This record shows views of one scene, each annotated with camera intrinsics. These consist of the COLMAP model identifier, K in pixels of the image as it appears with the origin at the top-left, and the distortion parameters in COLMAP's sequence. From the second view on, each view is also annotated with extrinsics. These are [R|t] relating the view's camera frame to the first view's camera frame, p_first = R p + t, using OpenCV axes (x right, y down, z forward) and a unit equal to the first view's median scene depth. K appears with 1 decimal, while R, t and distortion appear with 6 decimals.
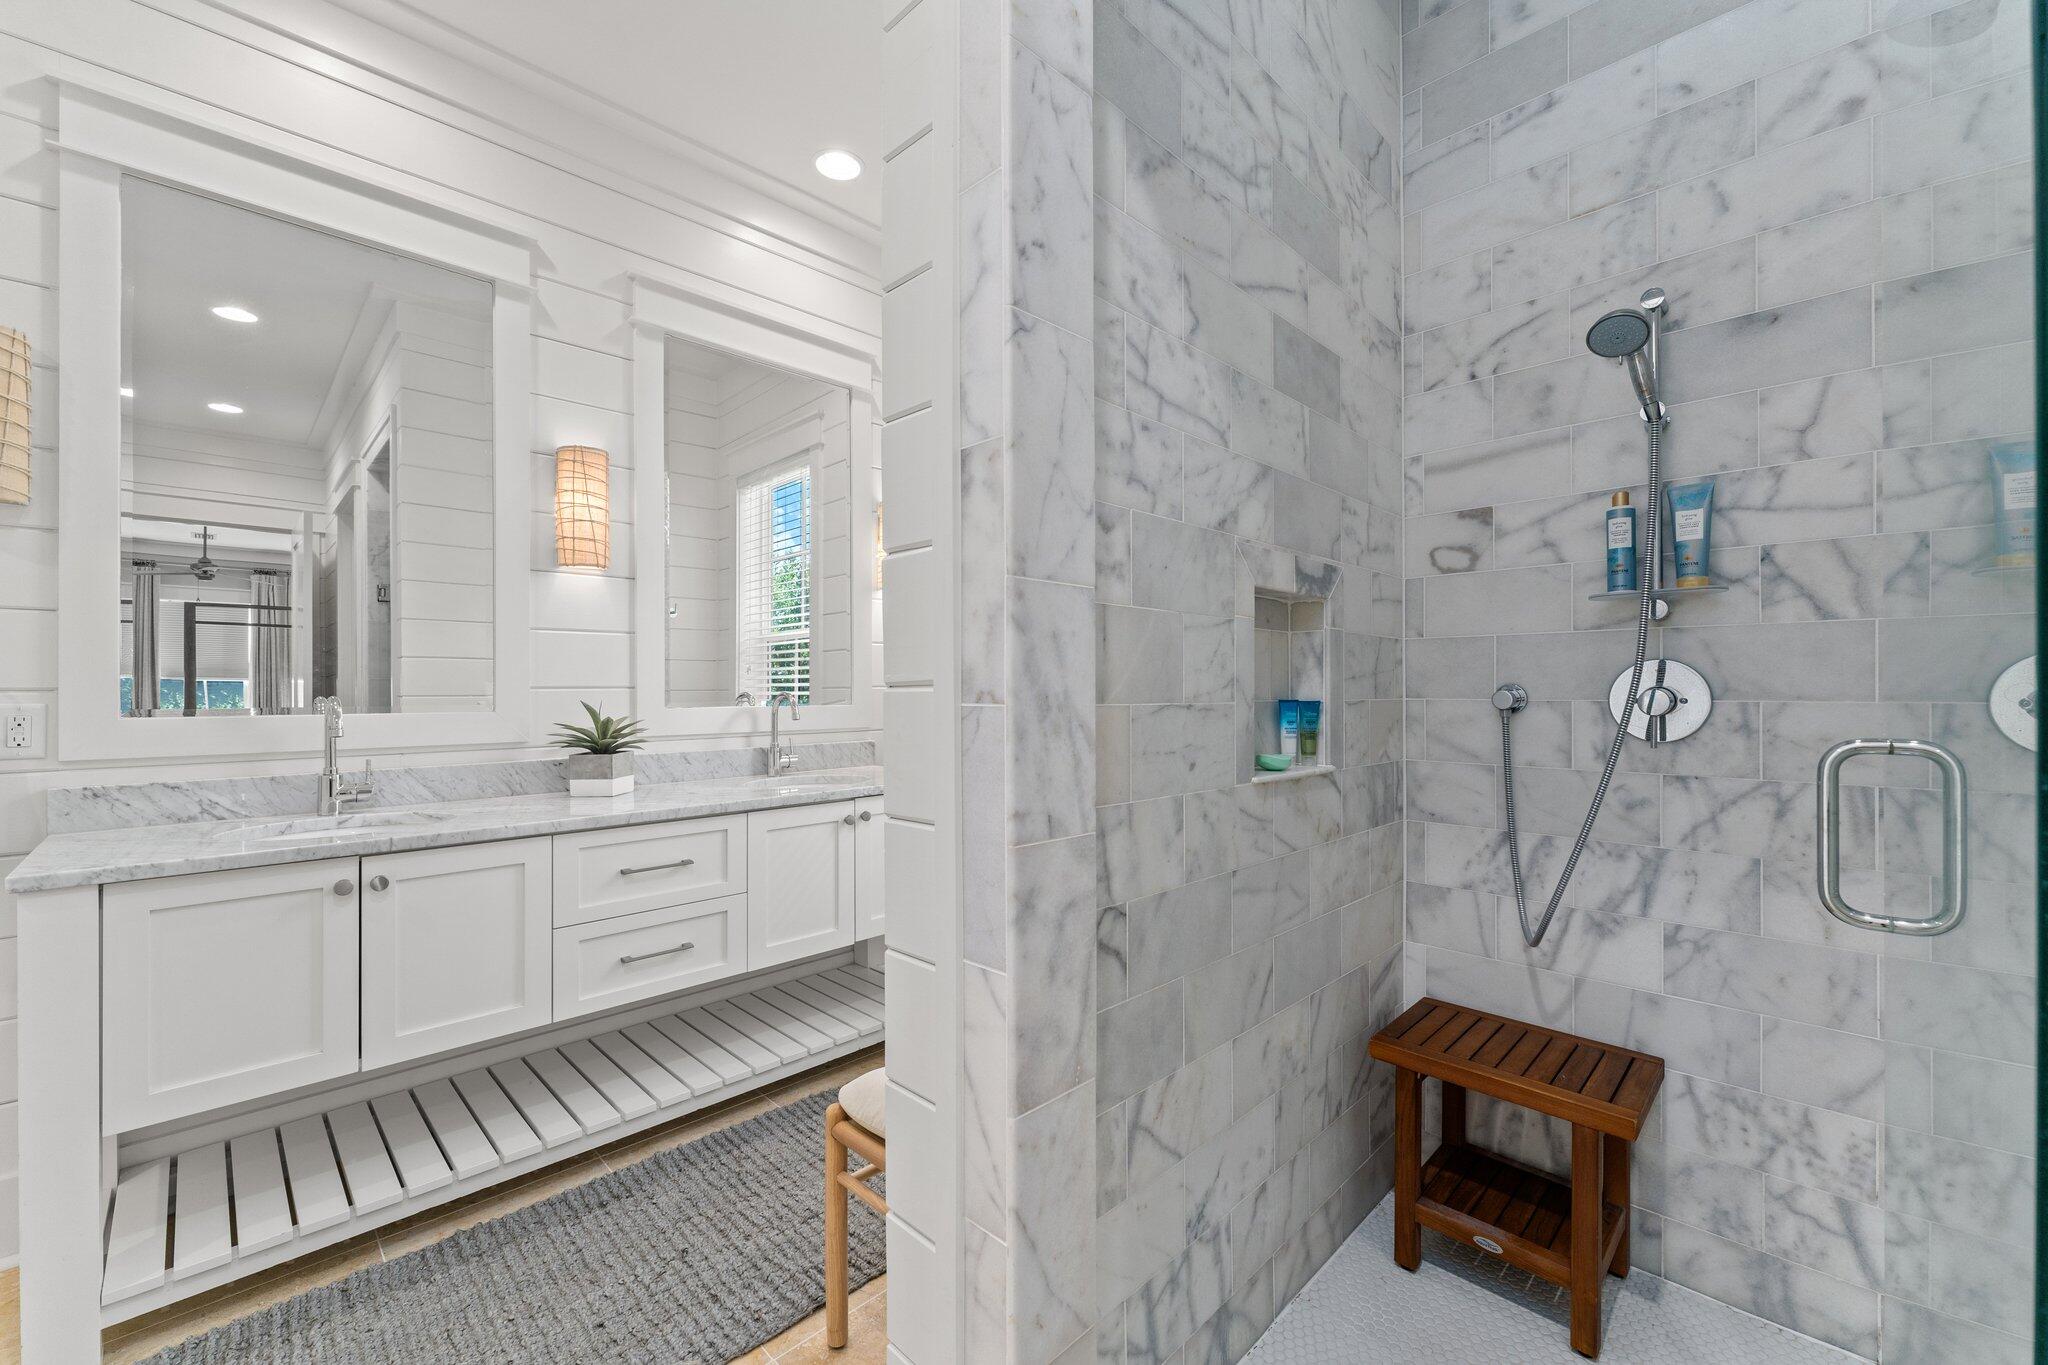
lens RADIAL K [[830.4, 0, 1020.0], [0, 830.4, 684.1], [0, 0, 1]] dist [0.000787, -0.000029]
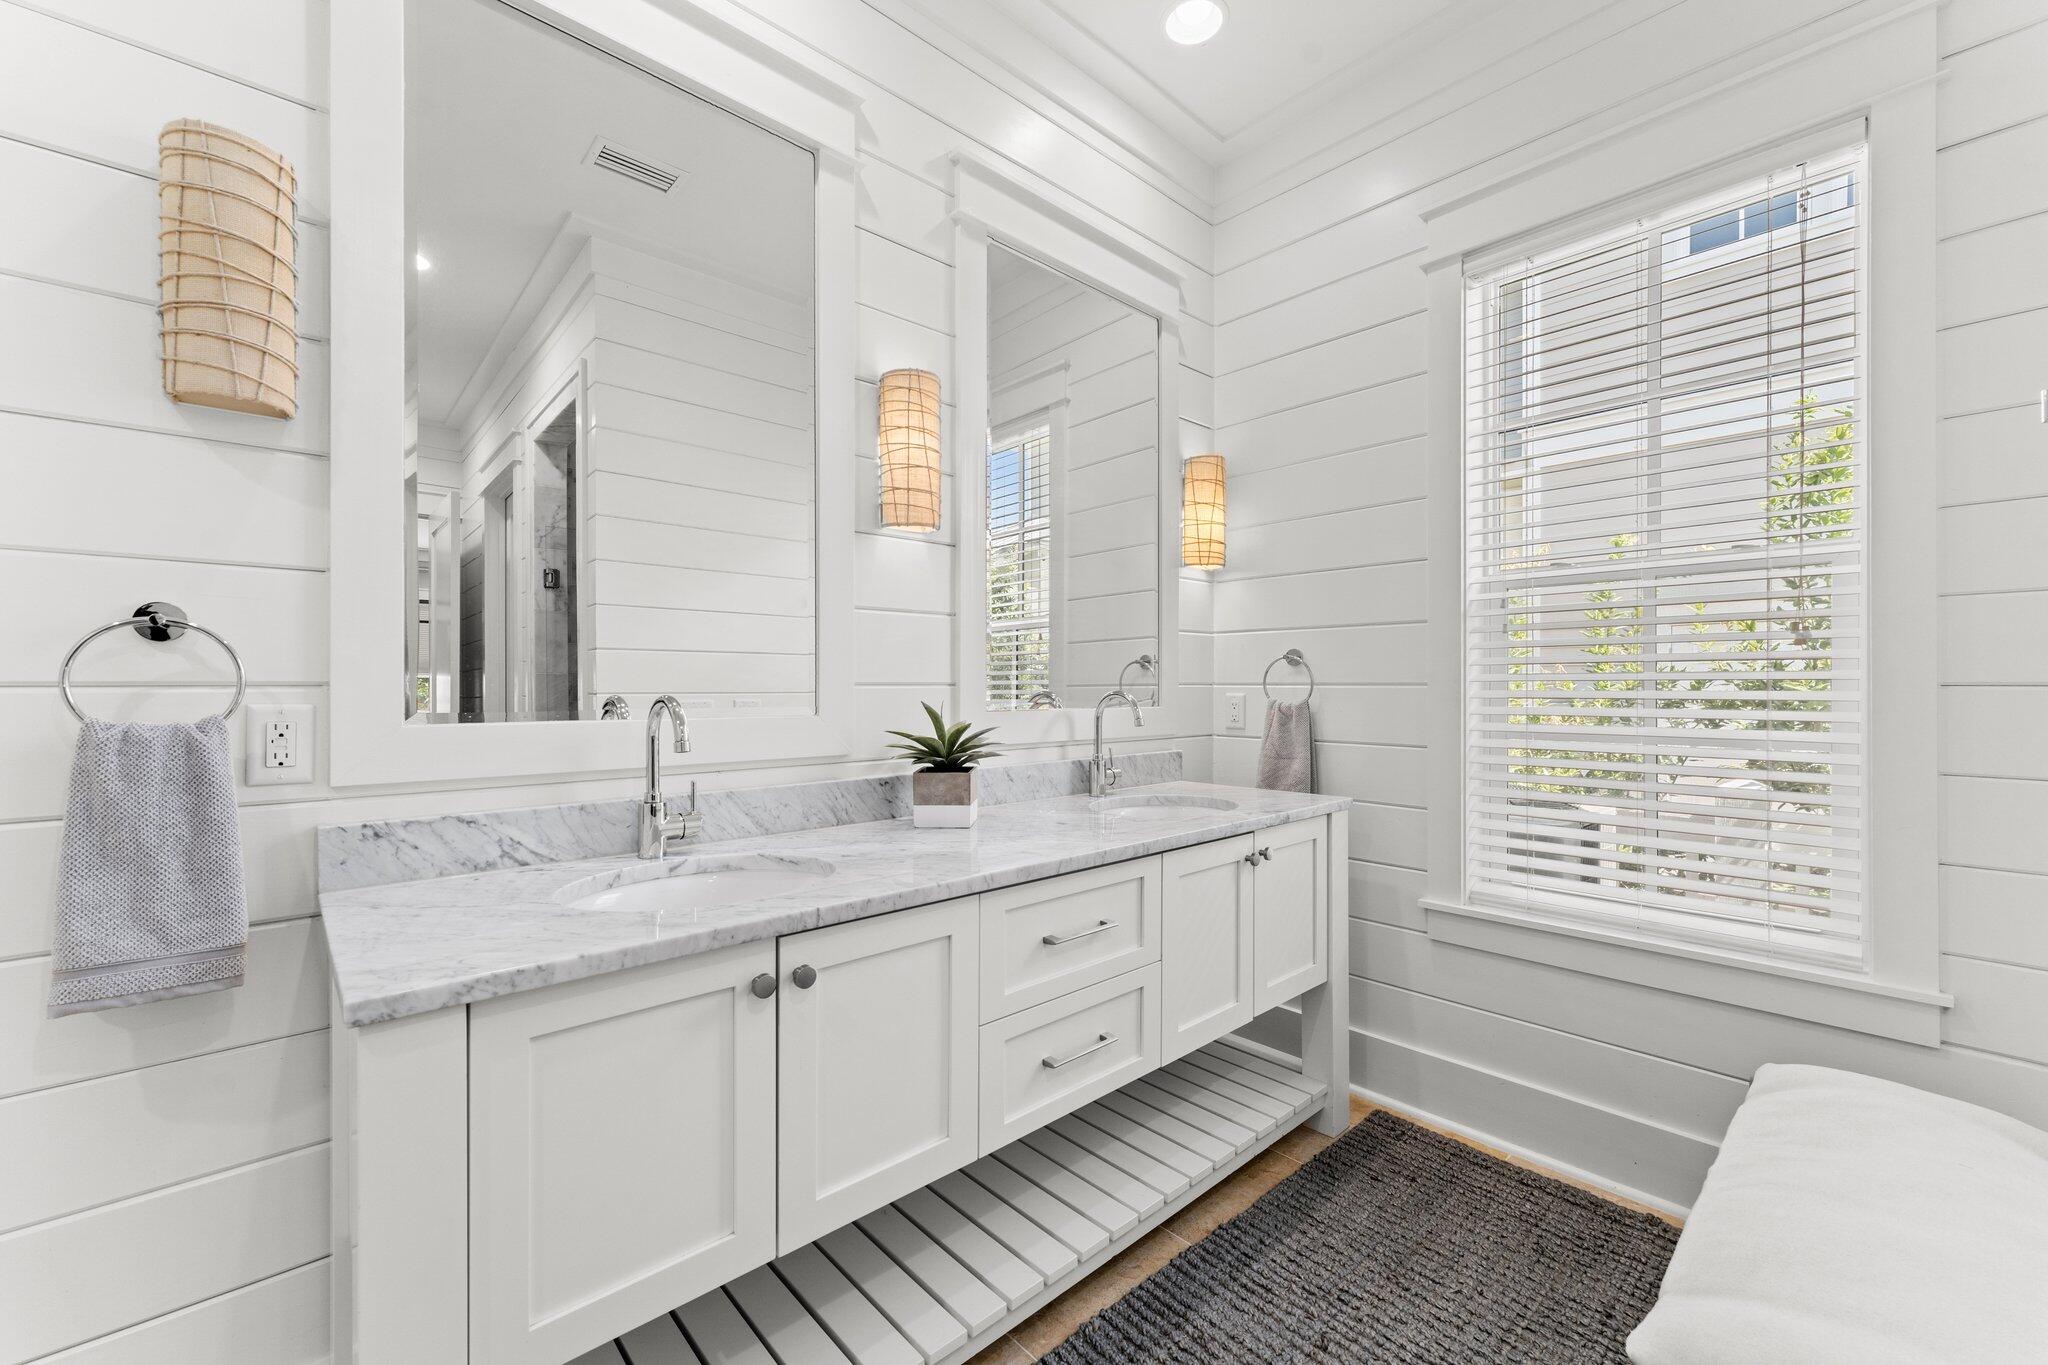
lens RADIAL K [[819.0, 0, 1017.7], [0, 819.0, 688.6], [0, 0, 1]] dist [-0.001846, 0.000562]
pose [[0.998989, 0.002847, -0.044858, -0.409216], [-0.002524, 0.999971, 0.007241, 0.002600], [0.044877, -0.007120, 0.998967, 0.252430]]
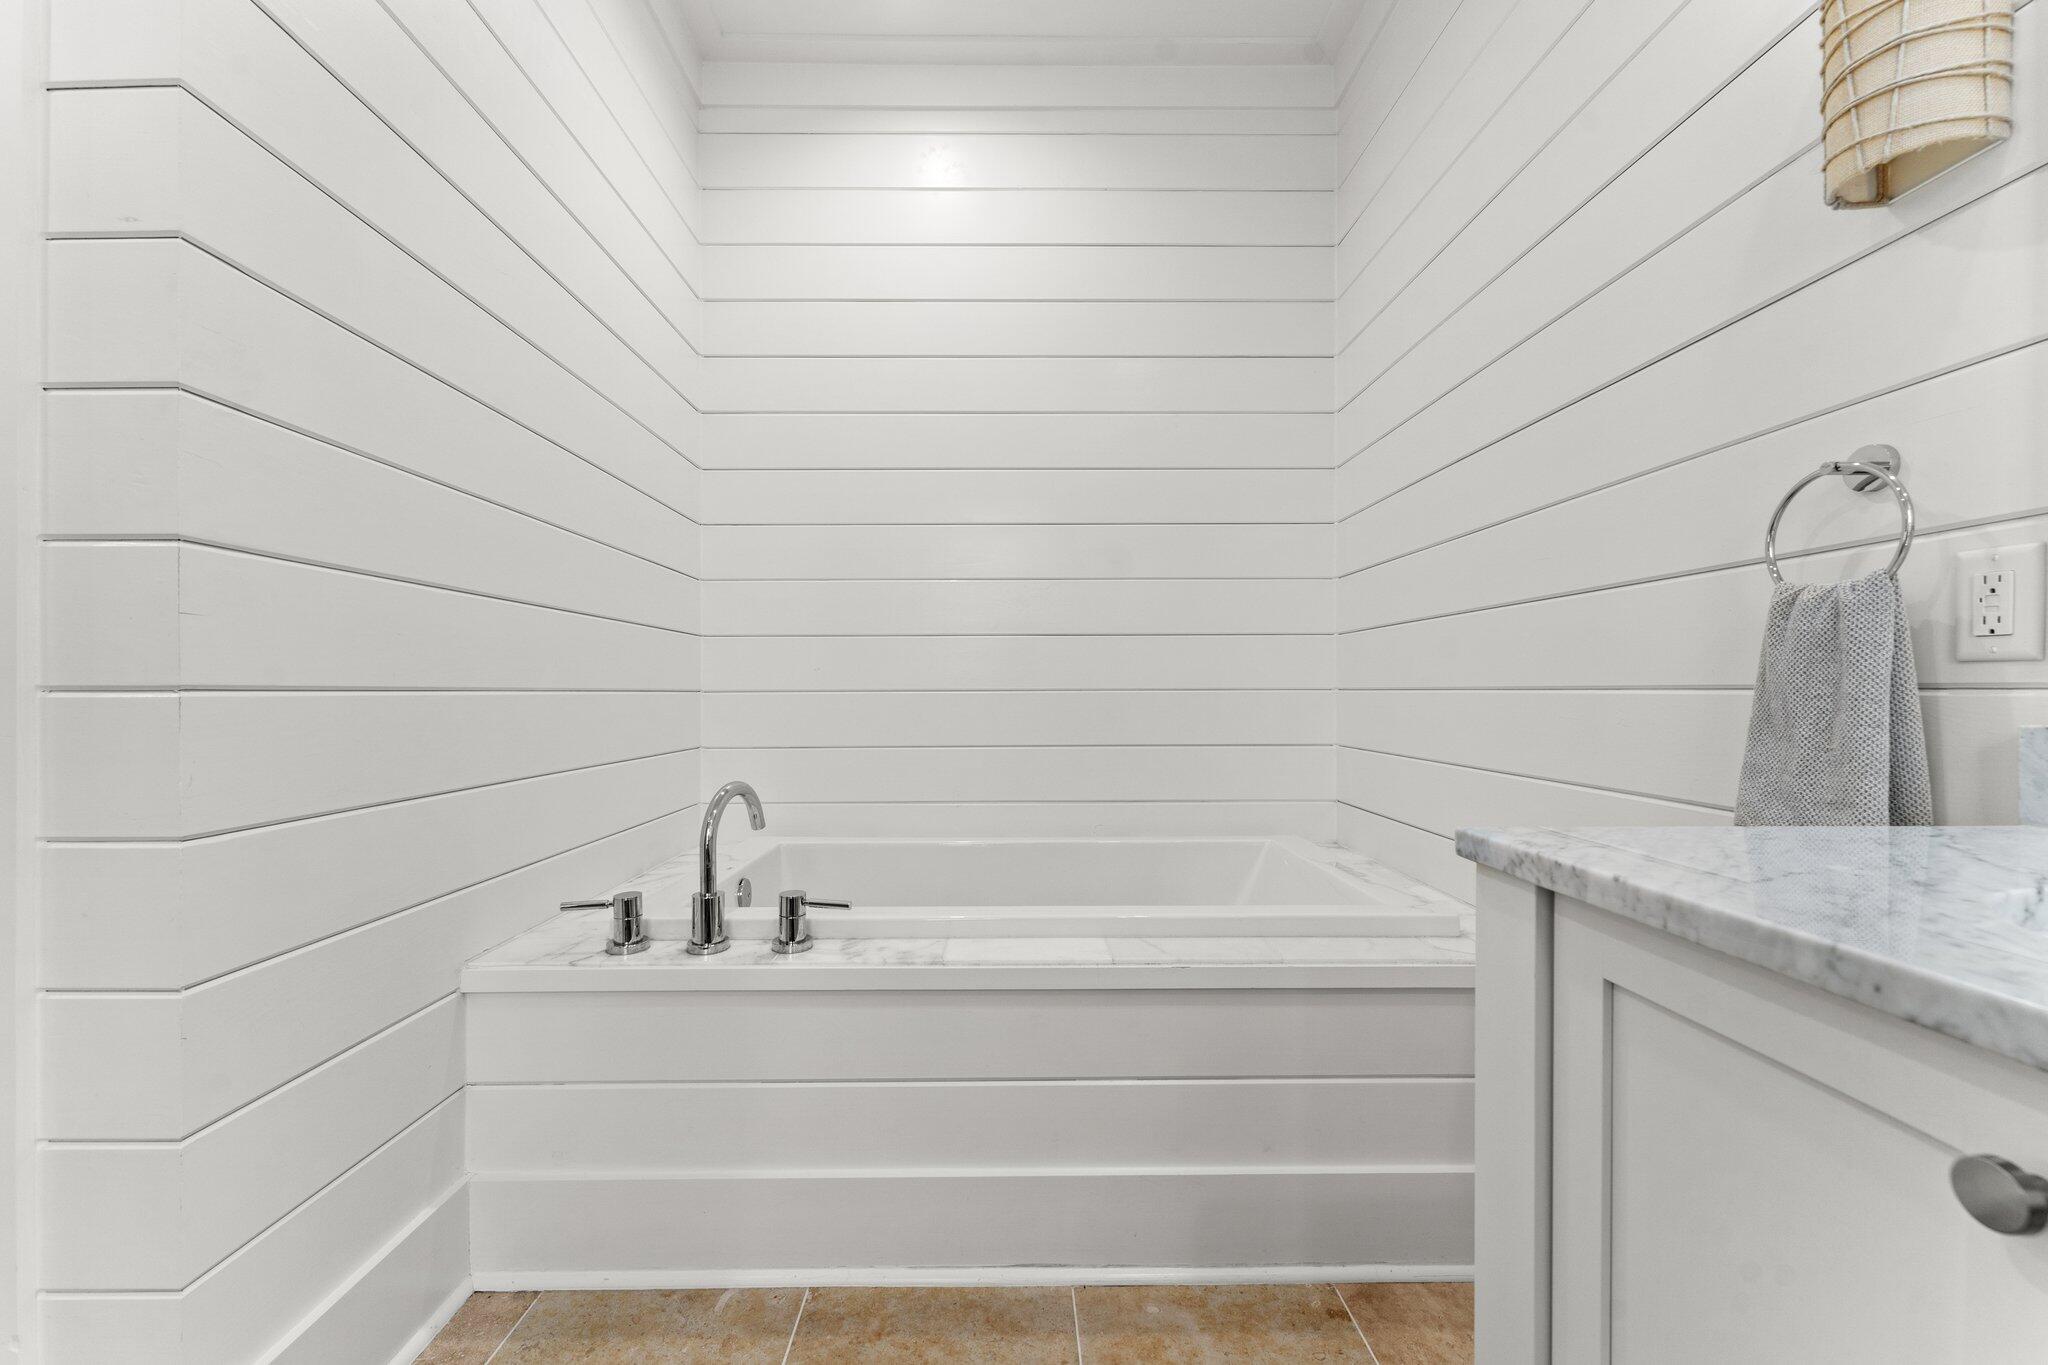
lens RADIAL K [[819.0, 0, 1017.7], [0, 819.0, 688.6], [0, 0, 1]] dist [-0.001846, 0.000562]
pose [[-0.696653, 0.003971, -0.717398, -0.328251], [0.009858, 0.999943, -0.004039, 0.078190], [0.717341, -0.009886, -0.696652, 0.691427]]
